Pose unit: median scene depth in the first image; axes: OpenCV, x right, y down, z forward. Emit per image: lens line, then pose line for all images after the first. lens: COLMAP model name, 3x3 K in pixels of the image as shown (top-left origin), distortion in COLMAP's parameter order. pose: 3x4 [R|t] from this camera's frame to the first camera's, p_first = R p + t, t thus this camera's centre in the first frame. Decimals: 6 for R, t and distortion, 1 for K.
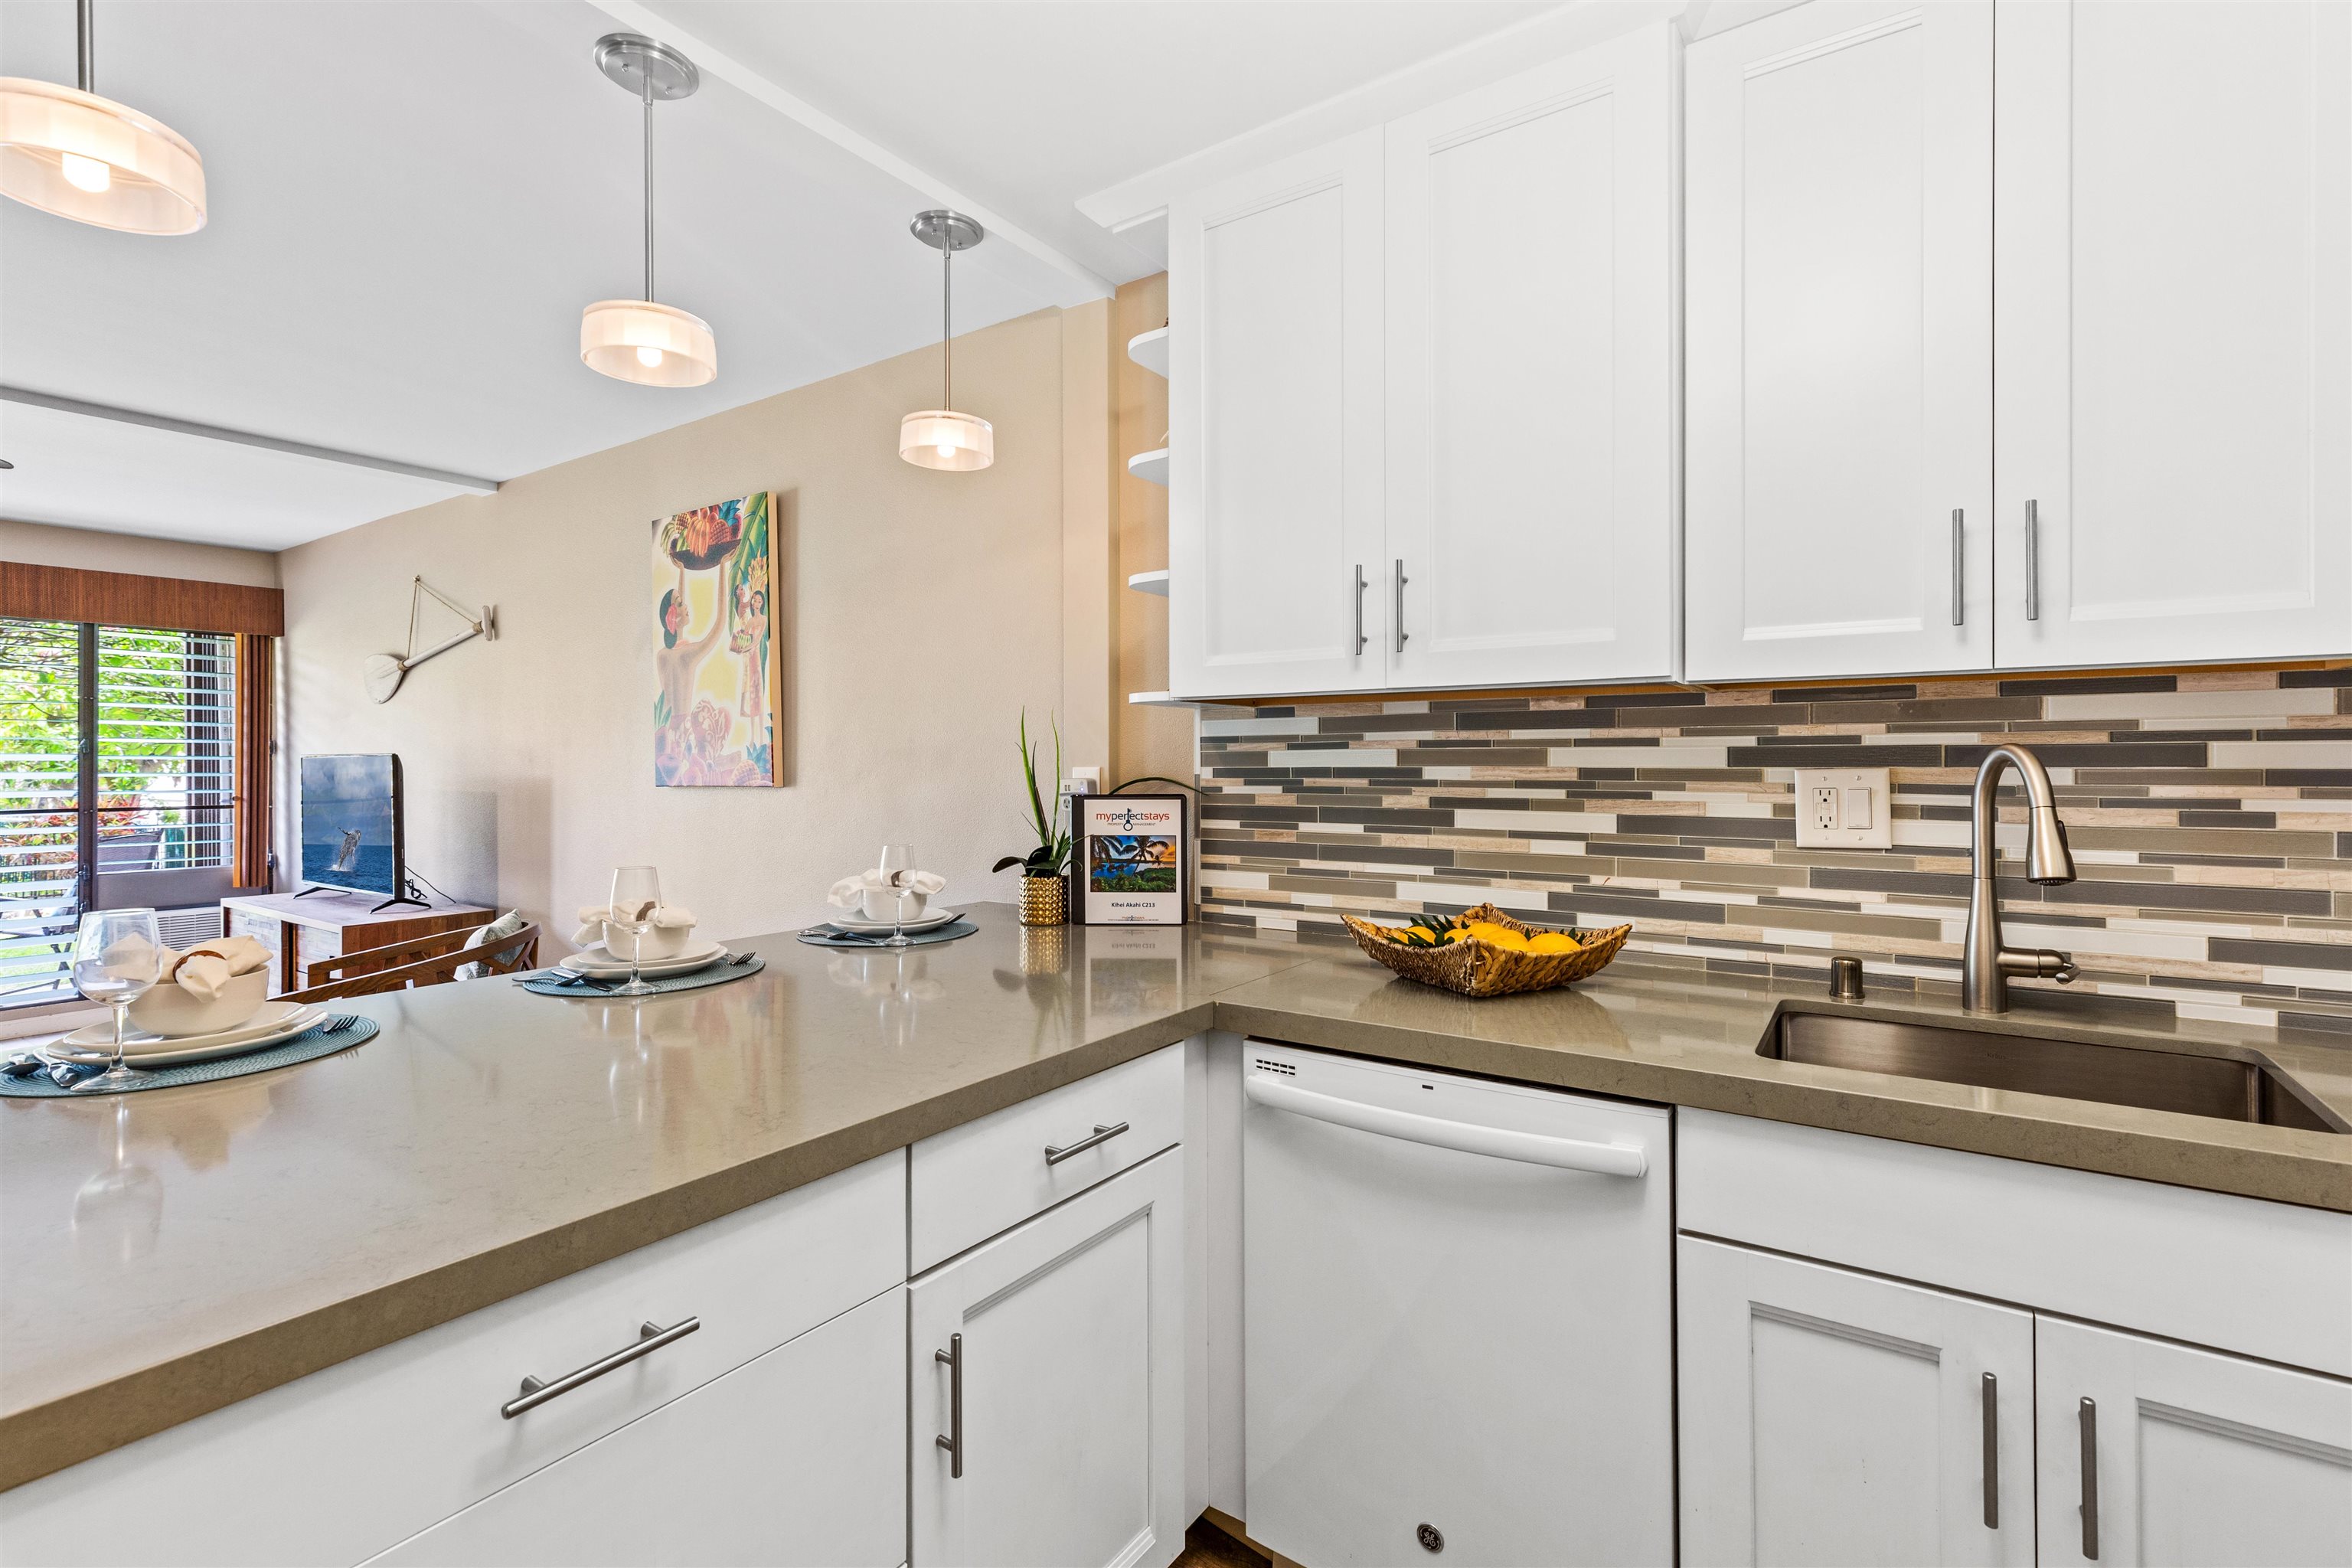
lens RADIAL K [[1069.2, 0, 1171.1], [0, 1069.2, 762.9], [0, 0, 1]] dist [0.003996, 0.000055]
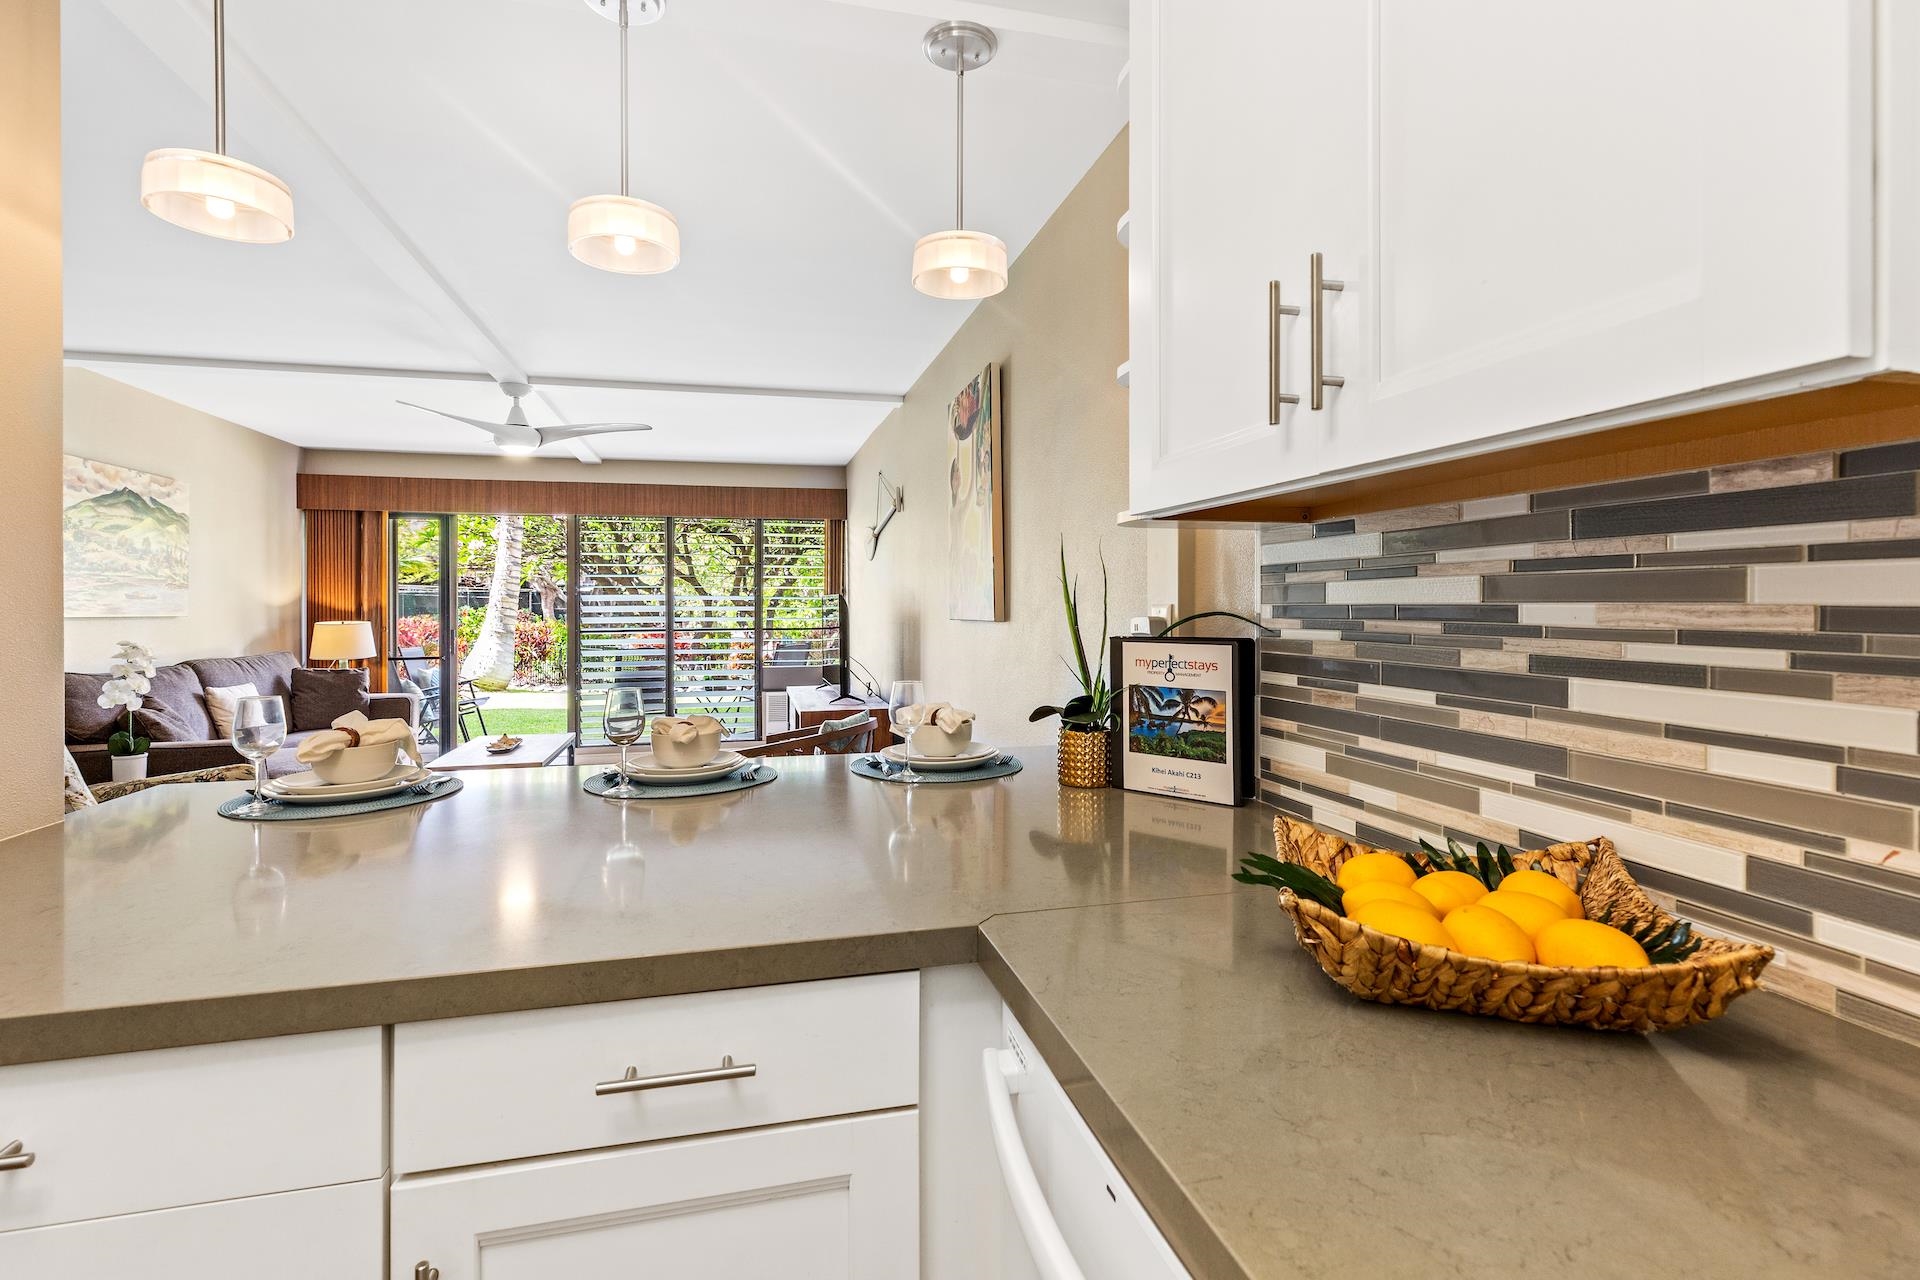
lens RADIAL K [[872.5, 0, 958.2], [0, 872.5, 601.4], [0, 0, 1]] dist [0.002475, -0.000356]
pose [[0.754597, 0.001092, -0.656188, 0.316459], [-0.002788, 0.999995, -0.001542, 0.003946], [0.656182, 0.002993, 0.754596, 0.417842]]
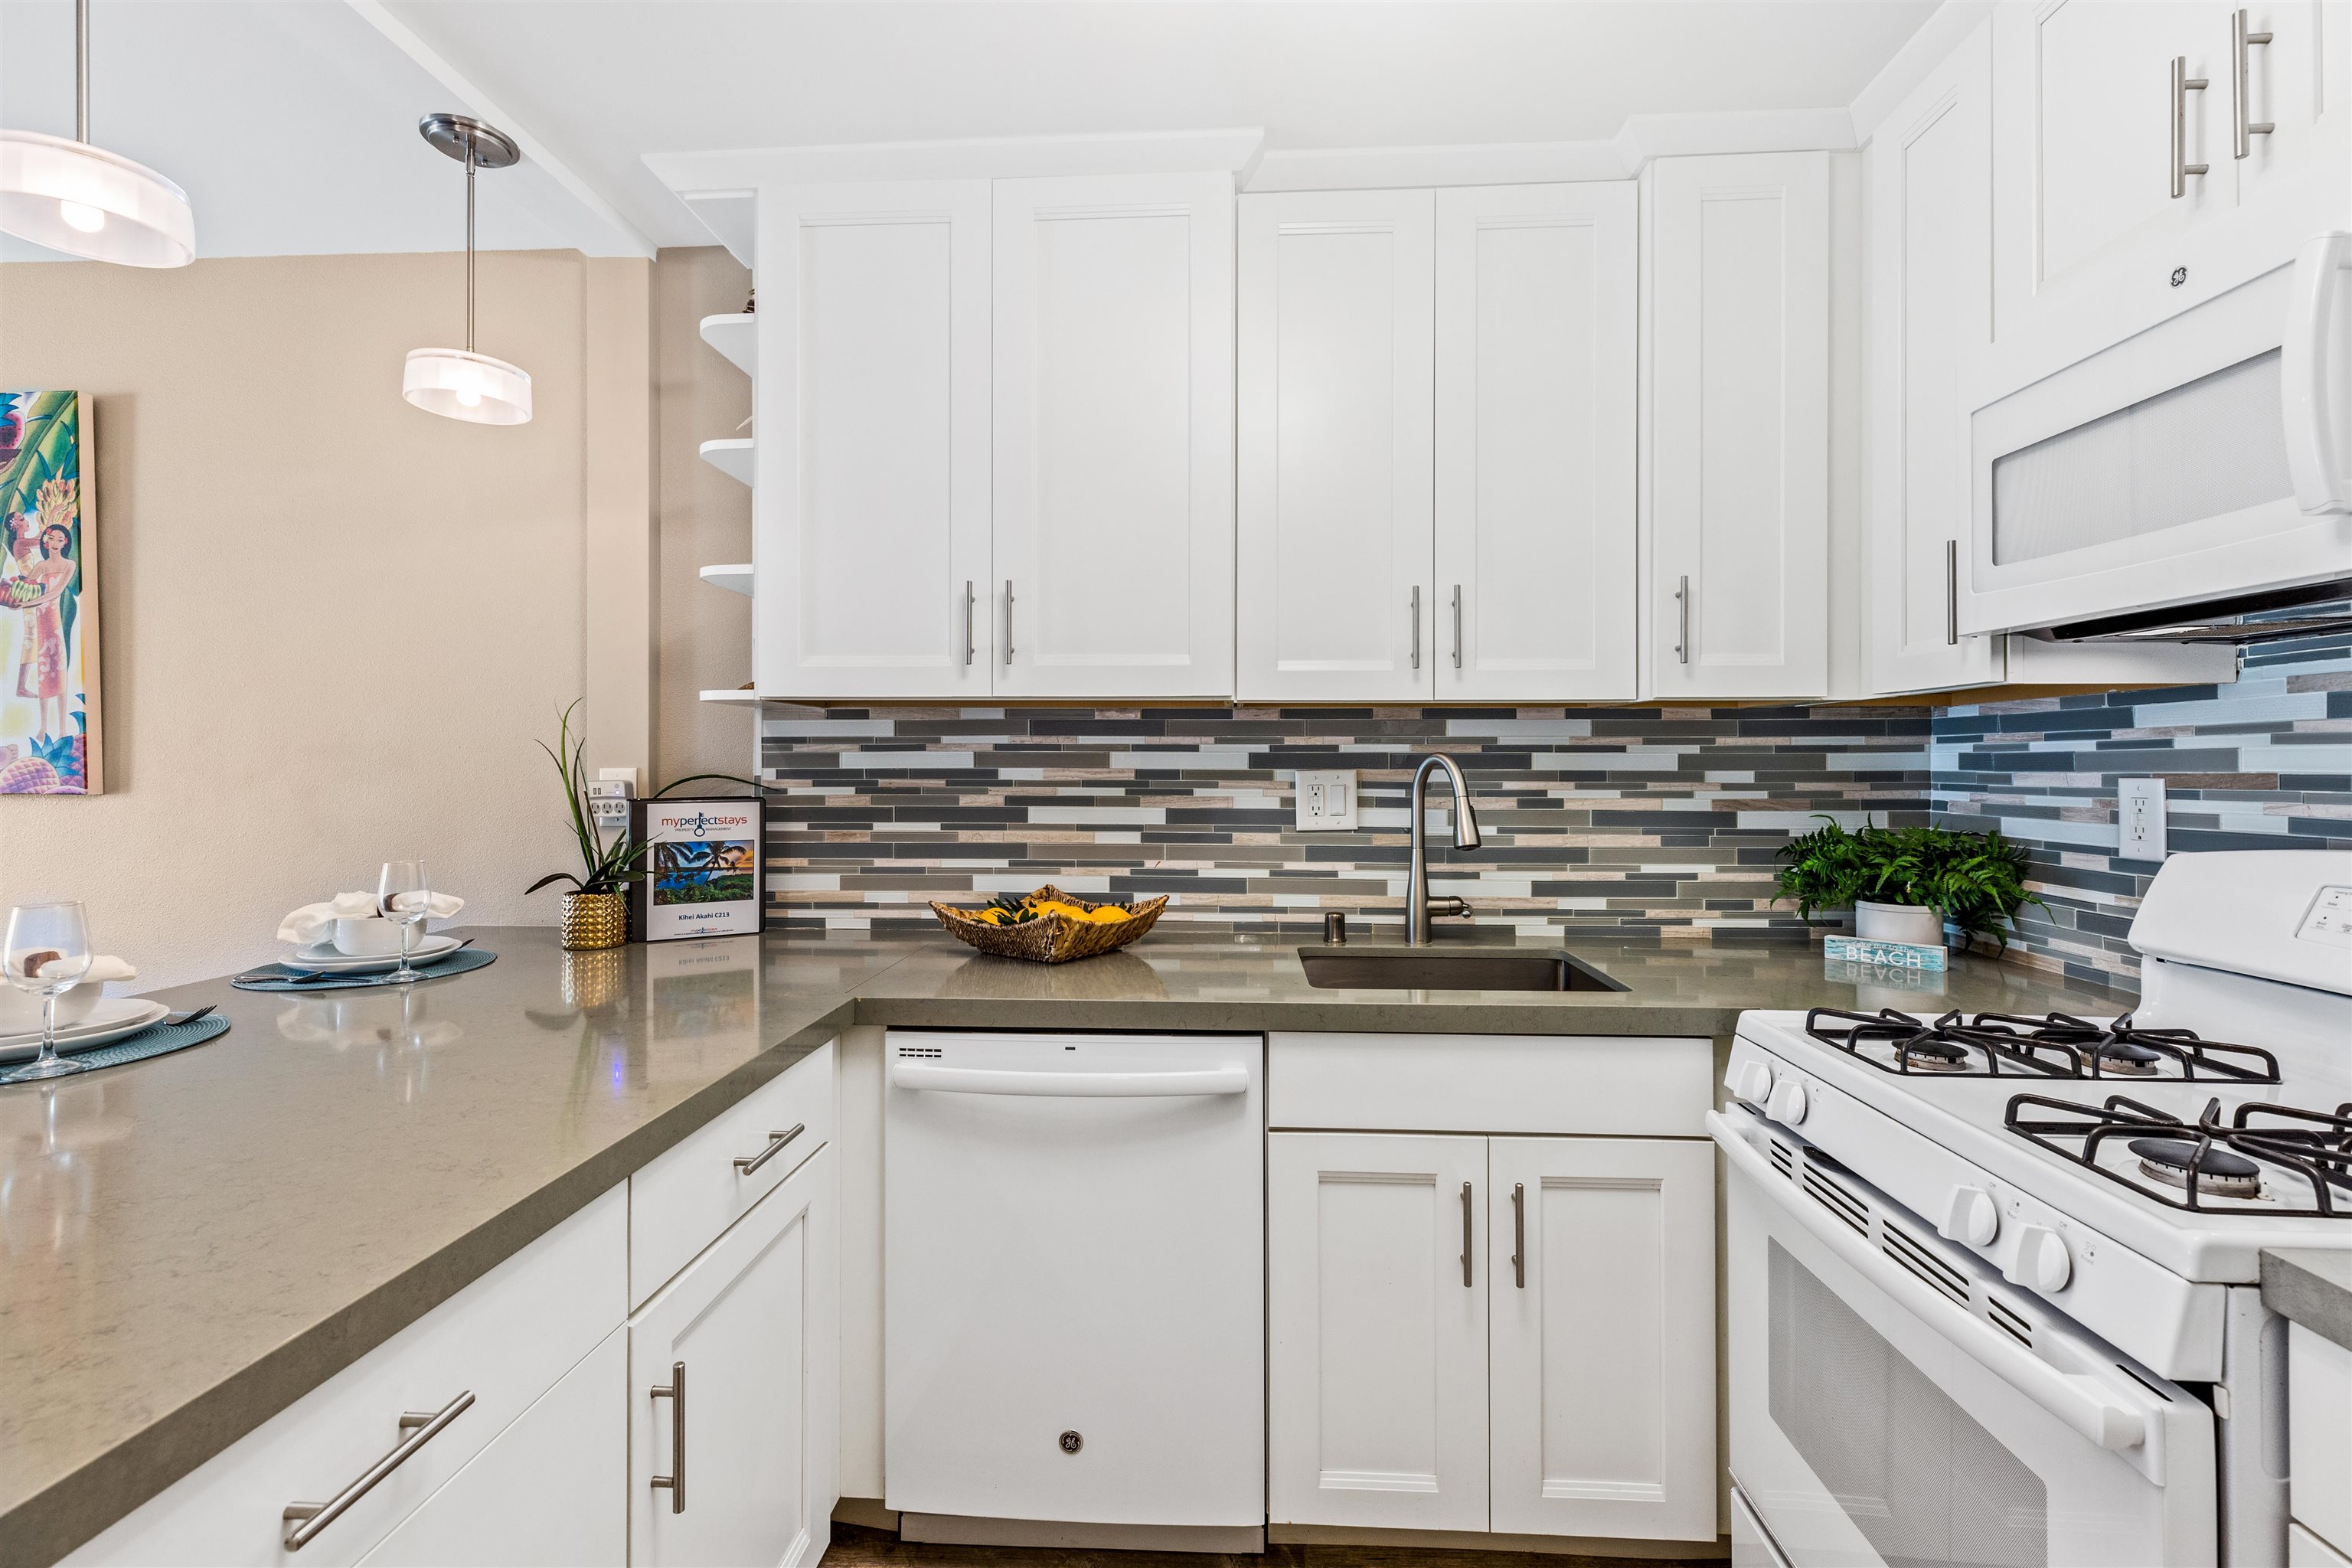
lens RADIAL K [[1069.2, 0, 1171.1], [0, 1069.2, 762.9], [0, 0, 1]] dist [0.003996, 0.000055]
pose [[0.856371, 0.004029, 0.516345, -0.175034], [-0.003442, 0.999992, -0.002094, -0.000187], [-0.516350, 0.000016, 0.856378, -0.023876]]
